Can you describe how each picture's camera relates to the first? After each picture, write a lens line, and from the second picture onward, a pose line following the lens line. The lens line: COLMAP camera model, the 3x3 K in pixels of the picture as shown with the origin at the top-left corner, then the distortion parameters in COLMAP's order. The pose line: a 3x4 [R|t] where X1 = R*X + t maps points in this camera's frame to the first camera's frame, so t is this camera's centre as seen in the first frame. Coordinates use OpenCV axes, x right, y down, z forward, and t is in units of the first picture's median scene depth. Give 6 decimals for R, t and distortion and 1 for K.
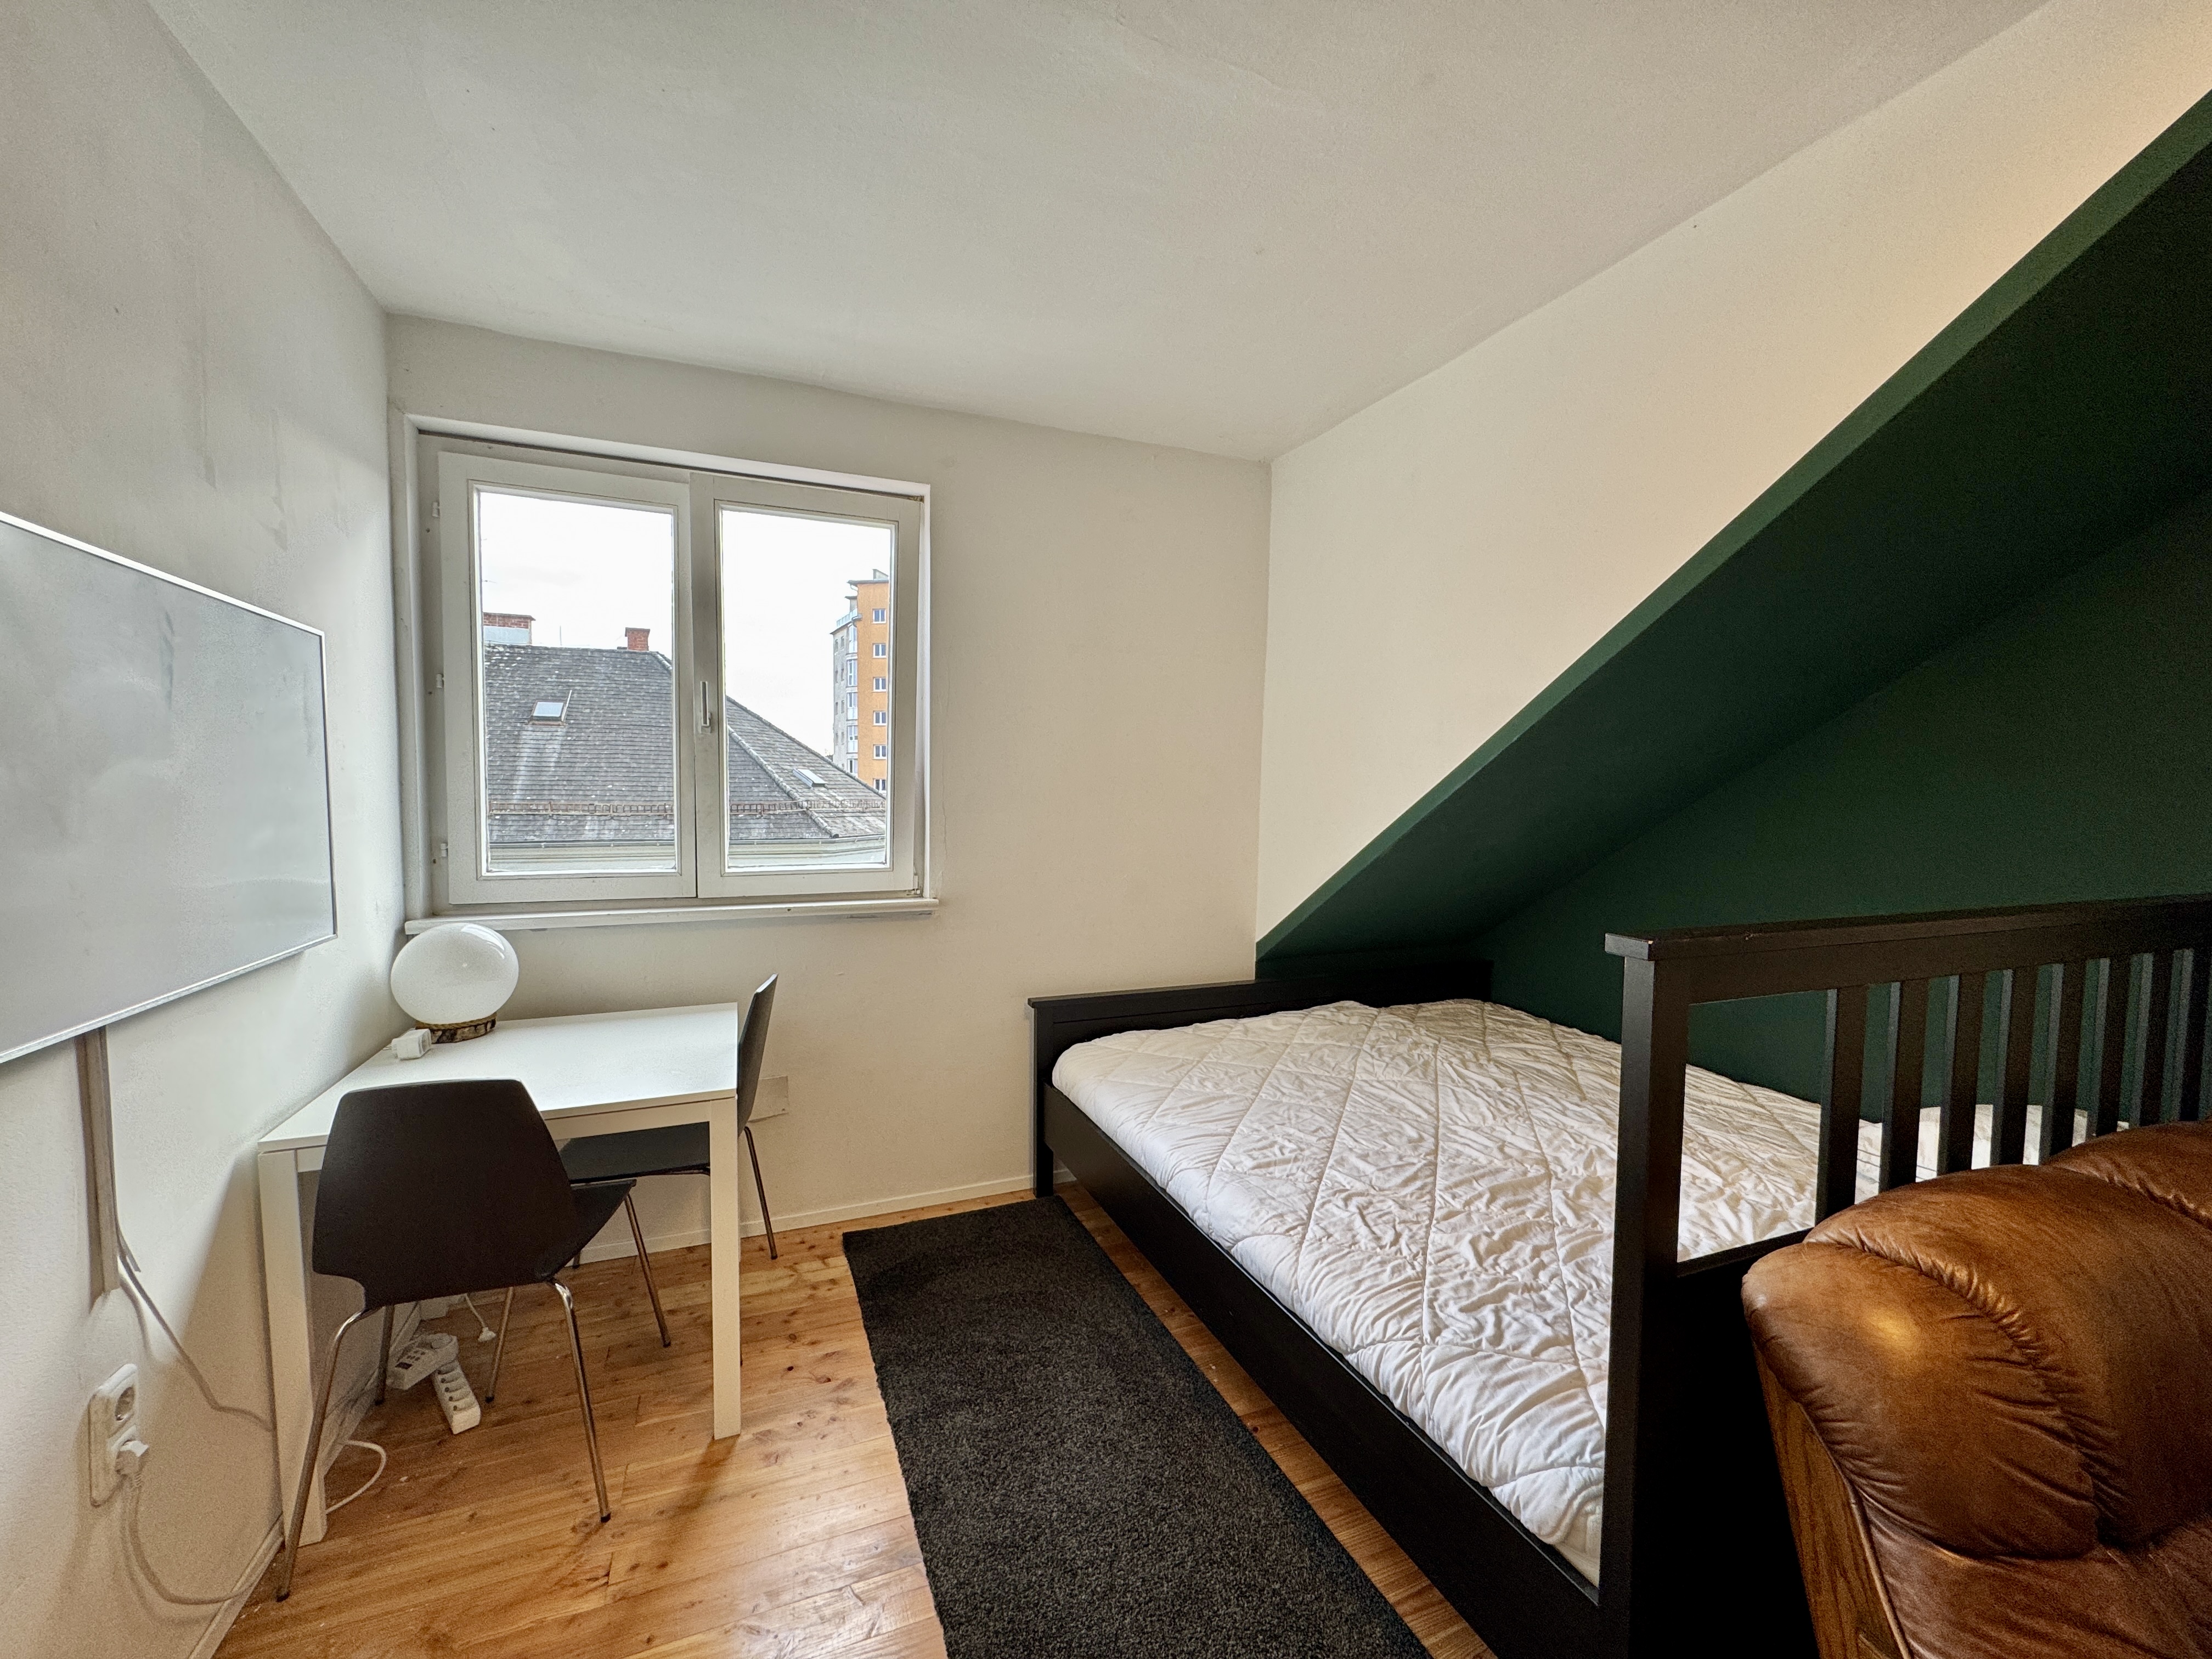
lens RADIAL K [[877.5, 0, 1106.0], [0, 877.5, 829.5], [0, 0, 1]] dist [-0.002108, -0.000121]
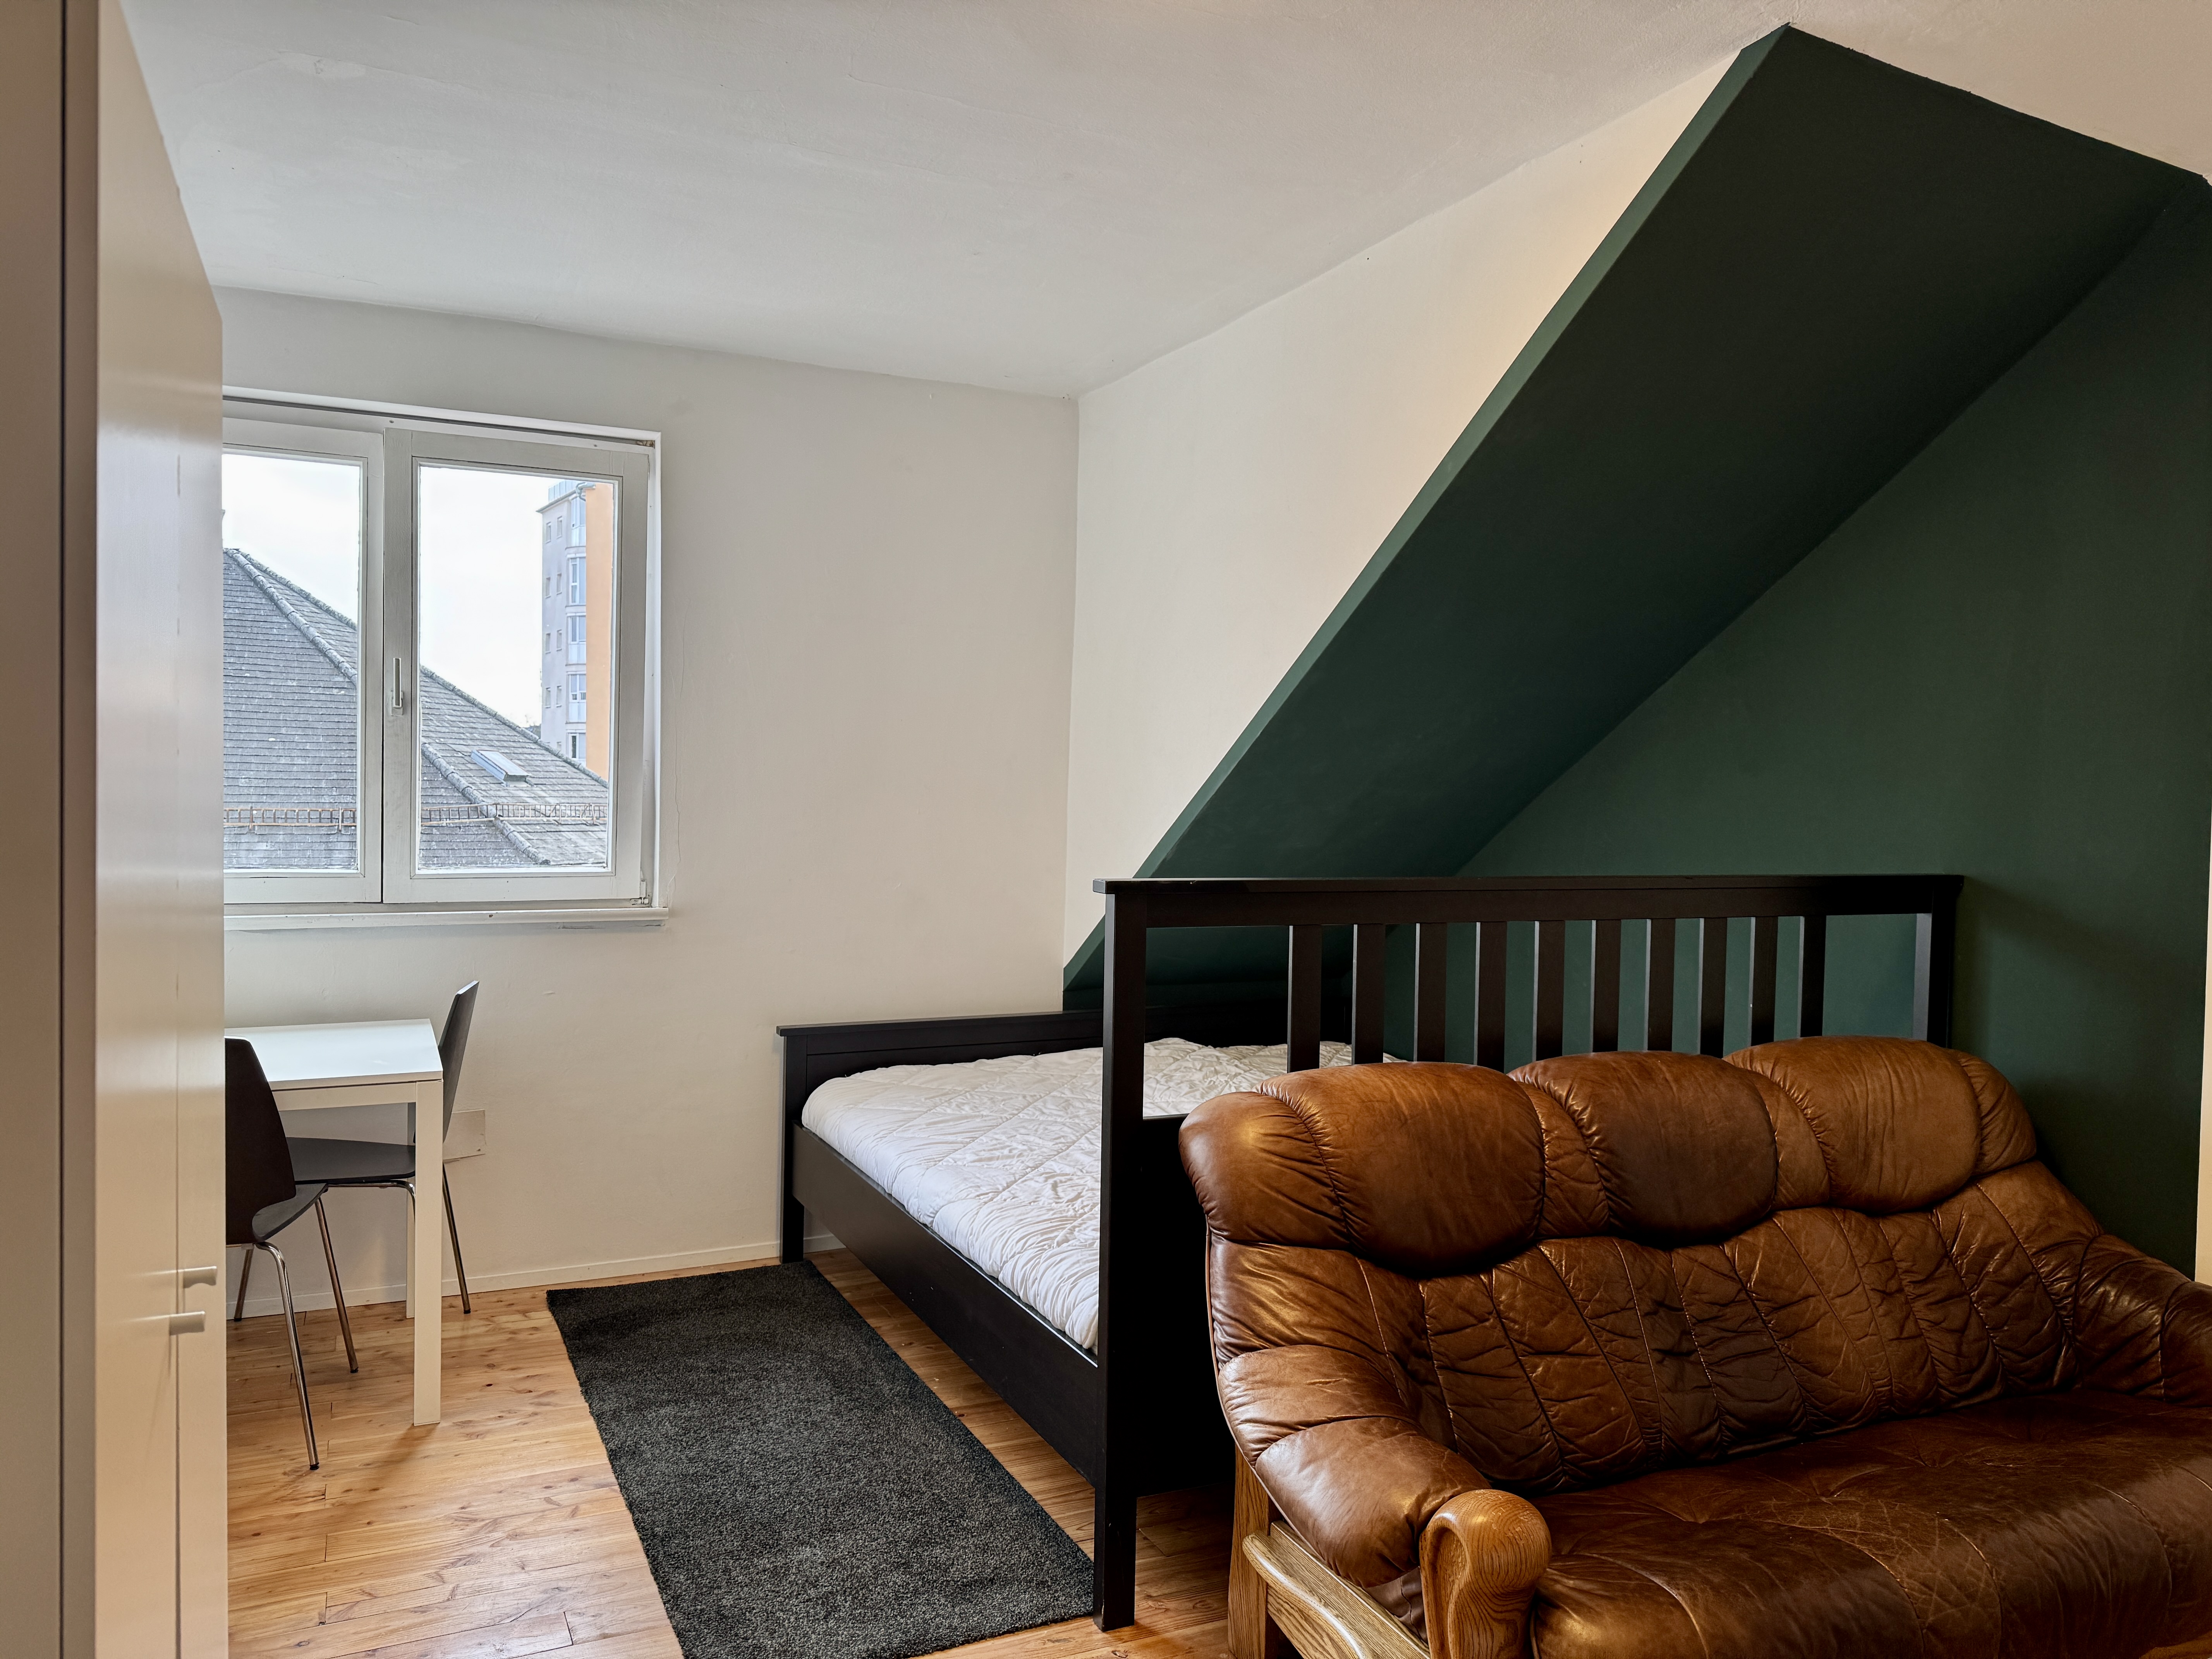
lens RADIAL K [[1553.3, 0, 1106.0], [0, 1553.3, 829.5], [0, 0, 1]] dist [0.119325, -0.217310]
pose [[0.999002, 0.006615, 0.044173, 0.190634], [-0.005662, 0.999749, -0.021667, 0.037478], [-0.044305, 0.021395, 0.998789, -0.626511]]
